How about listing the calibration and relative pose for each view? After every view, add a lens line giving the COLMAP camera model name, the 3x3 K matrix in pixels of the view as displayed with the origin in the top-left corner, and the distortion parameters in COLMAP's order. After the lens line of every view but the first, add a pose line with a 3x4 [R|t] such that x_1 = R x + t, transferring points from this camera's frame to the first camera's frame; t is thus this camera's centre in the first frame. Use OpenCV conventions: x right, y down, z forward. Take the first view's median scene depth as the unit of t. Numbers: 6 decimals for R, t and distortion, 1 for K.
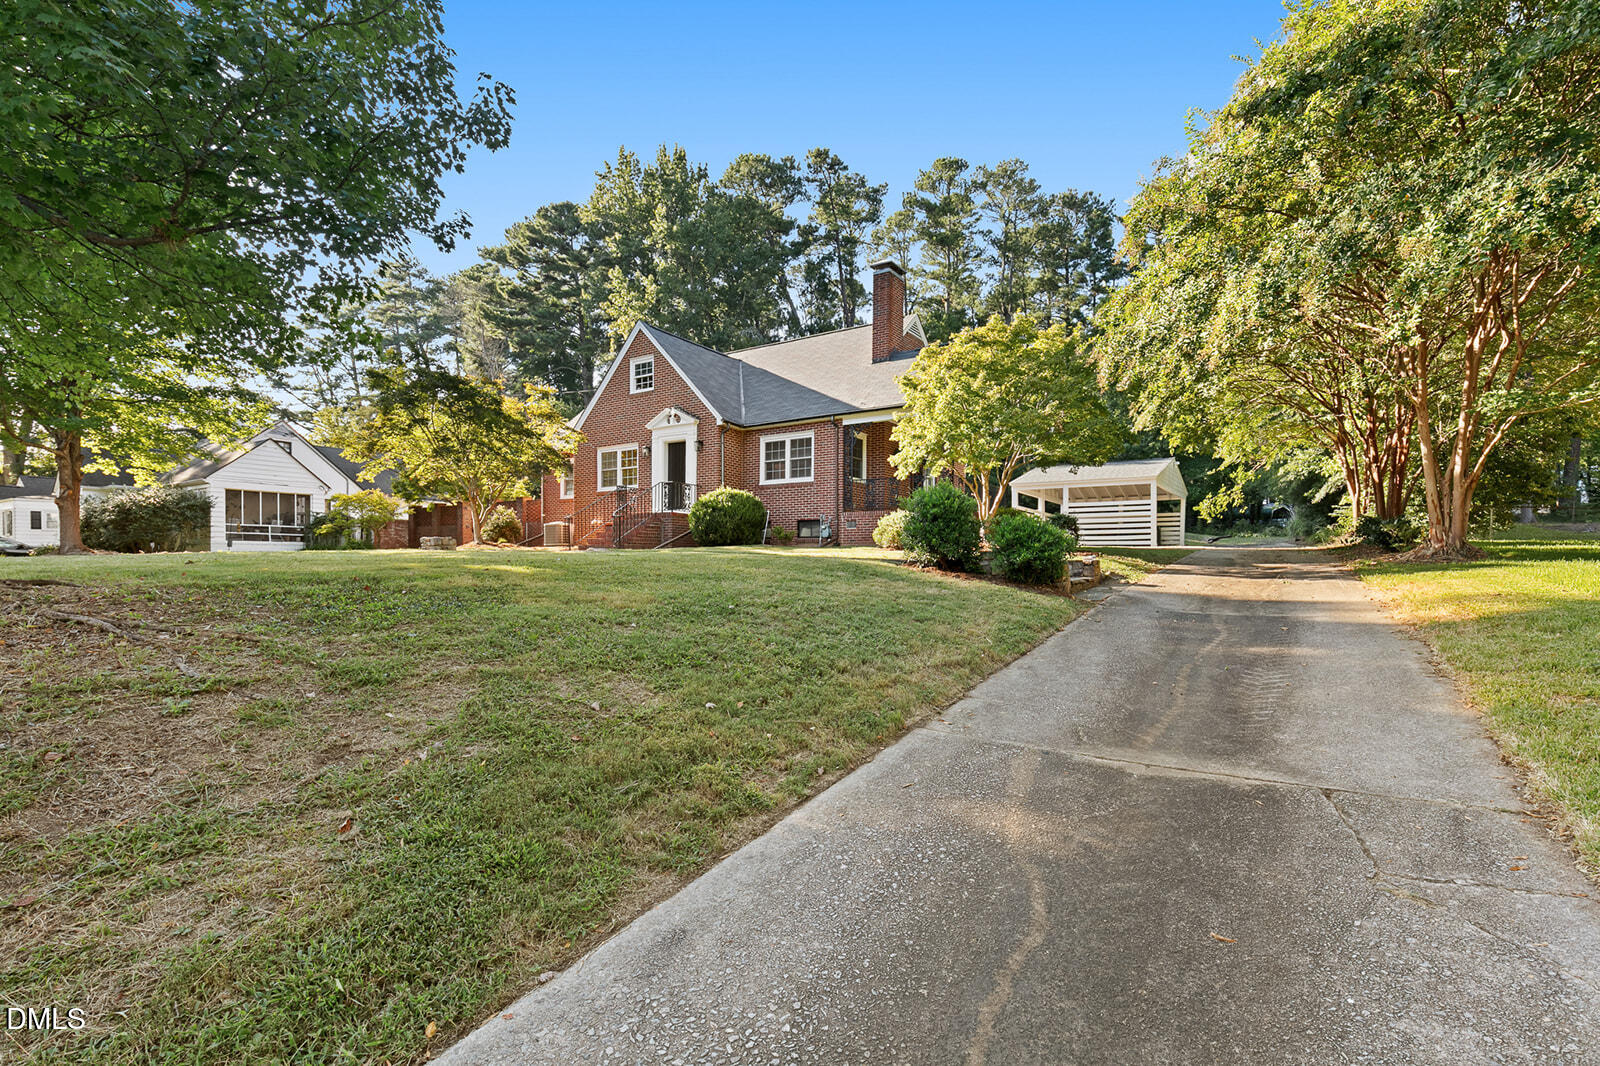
lens RADIAL K [[732.3, 0, 803.3], [0, 732.3, 530.3], [0, 0, 1]] dist [-0.004389, -0.000189]
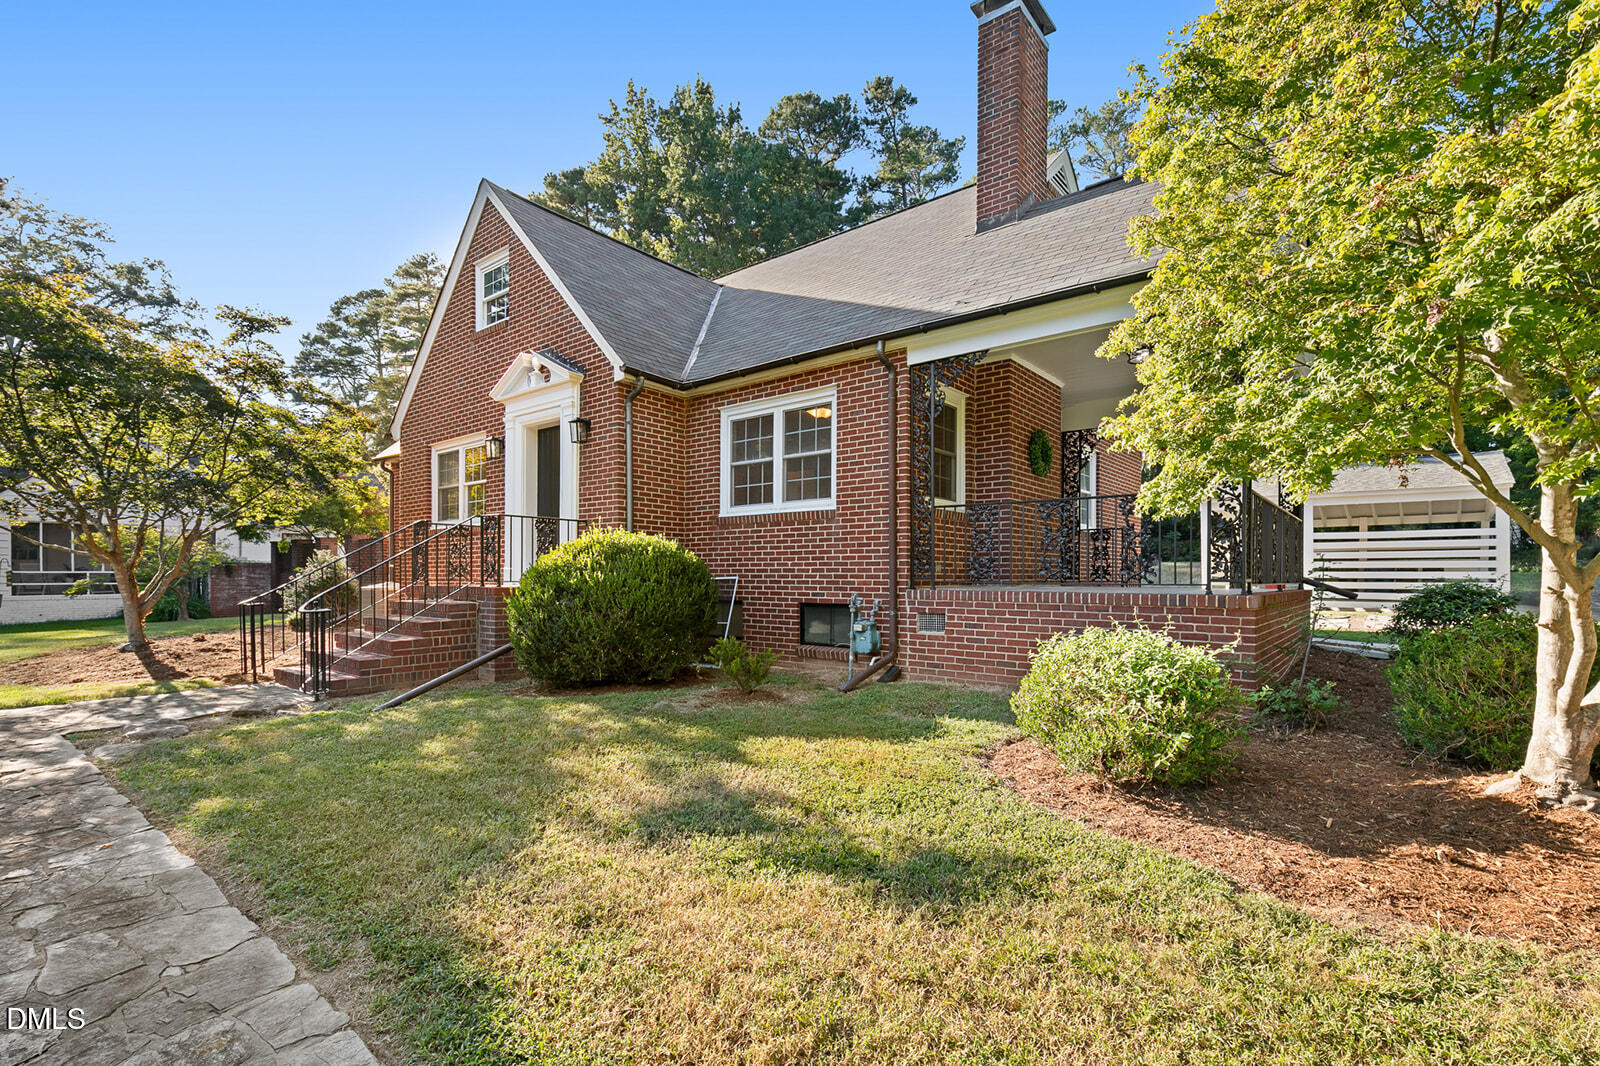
lens RADIAL K [[732.3, 0, 795.6], [0, 732.3, 538.4], [0, 0, 1]] dist [-0.004389, -0.000189]
pose [[0.994365, -0.004989, -0.105893, 0.032832], [0.004343, 0.999971, -0.006333, -0.045559], [0.105922, 0.005837, 0.994357, 0.559327]]
